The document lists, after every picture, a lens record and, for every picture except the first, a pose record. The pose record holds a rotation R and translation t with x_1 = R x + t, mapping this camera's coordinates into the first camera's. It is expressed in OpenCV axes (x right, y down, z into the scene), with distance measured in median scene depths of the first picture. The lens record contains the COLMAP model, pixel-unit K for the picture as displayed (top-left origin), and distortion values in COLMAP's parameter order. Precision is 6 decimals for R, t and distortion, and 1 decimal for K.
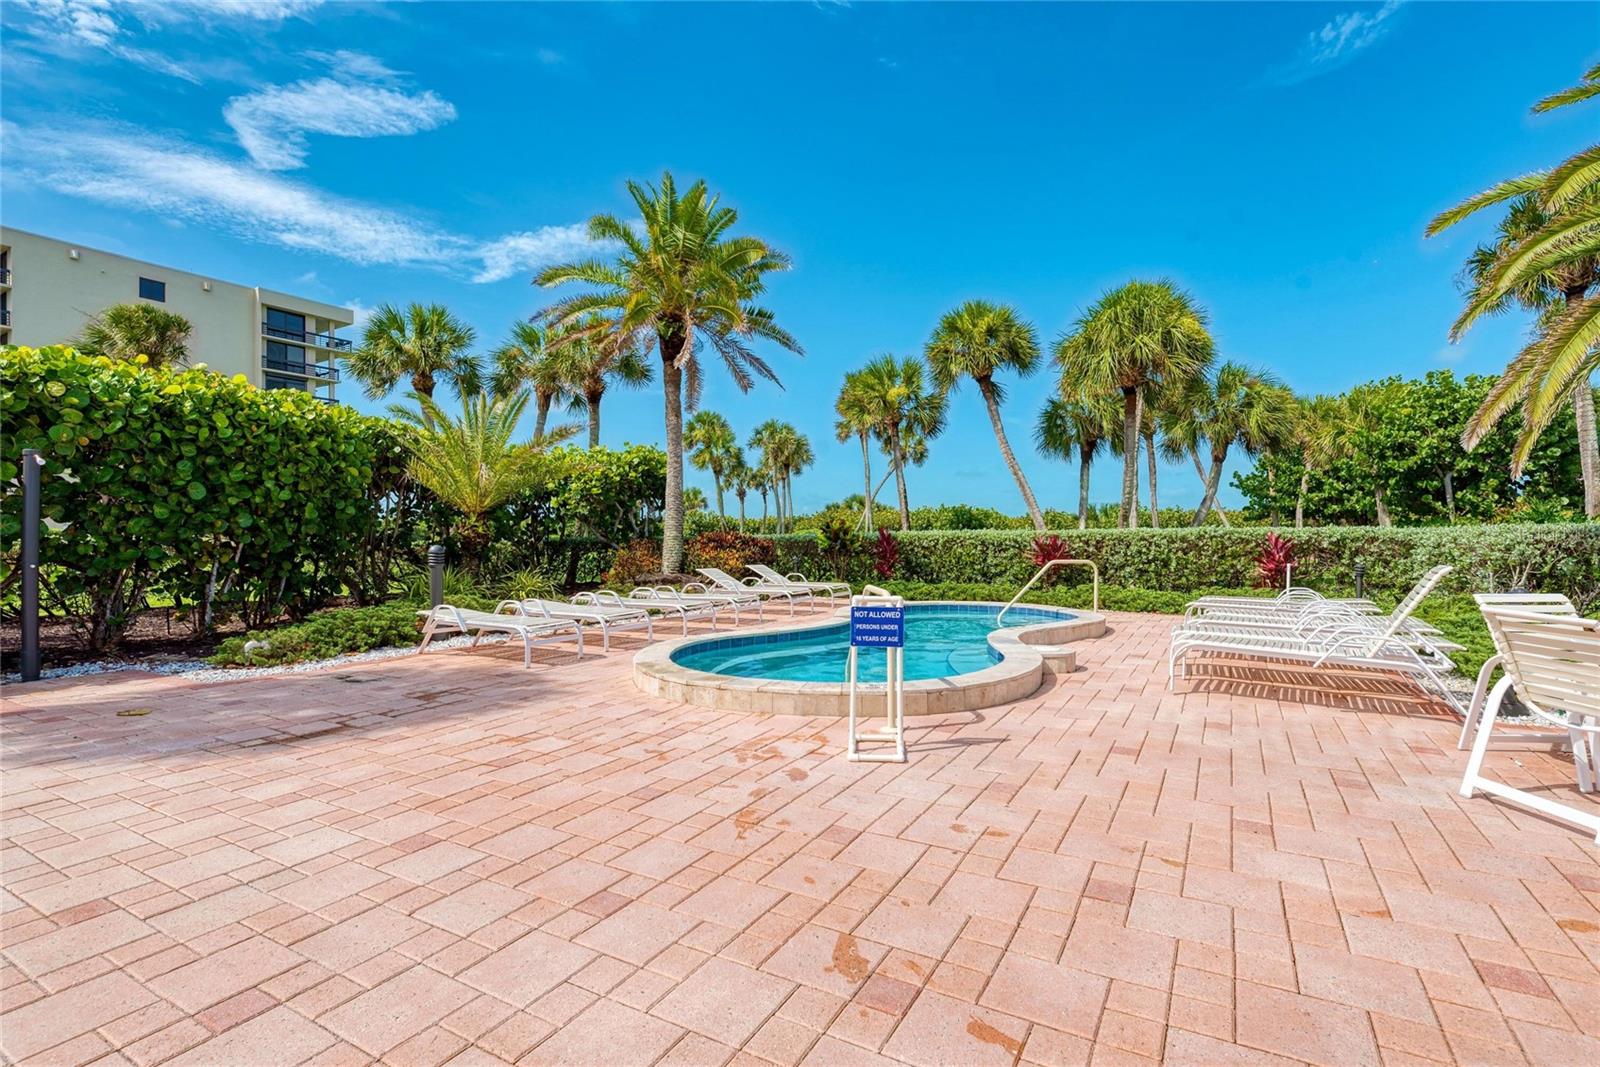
lens RADIAL K [[738.9, 0, 797.3], [0, 738.9, 541.1], [0, 0, 1]] dist [-0.006252, 0.000380]
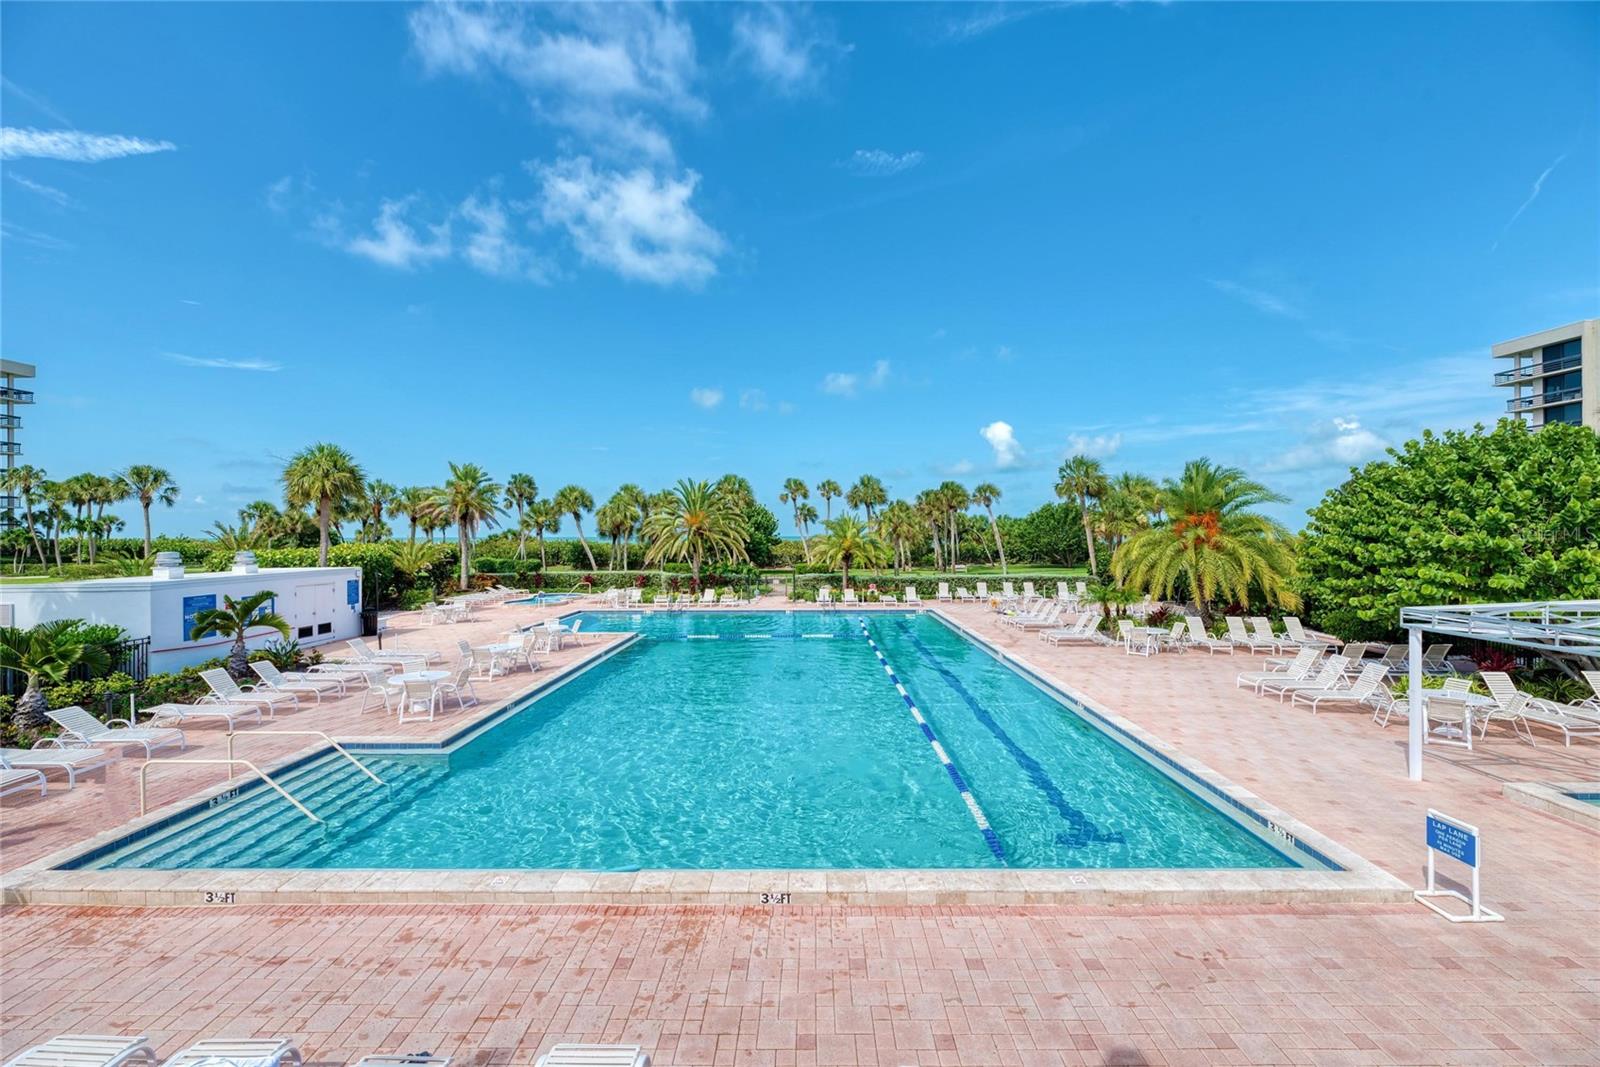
lens RADIAL K [[665.9, 0, 809.6], [0, 665.9, 530.7], [0, 0, 1]] dist [0.002065, -0.001338]
pose [[0.866296, 0.002948, 0.499523, -0.242060], [0.004193, 0.999904, -0.013173, -0.123456], [-0.499514, 0.013506, 0.866201, -1.672264]]
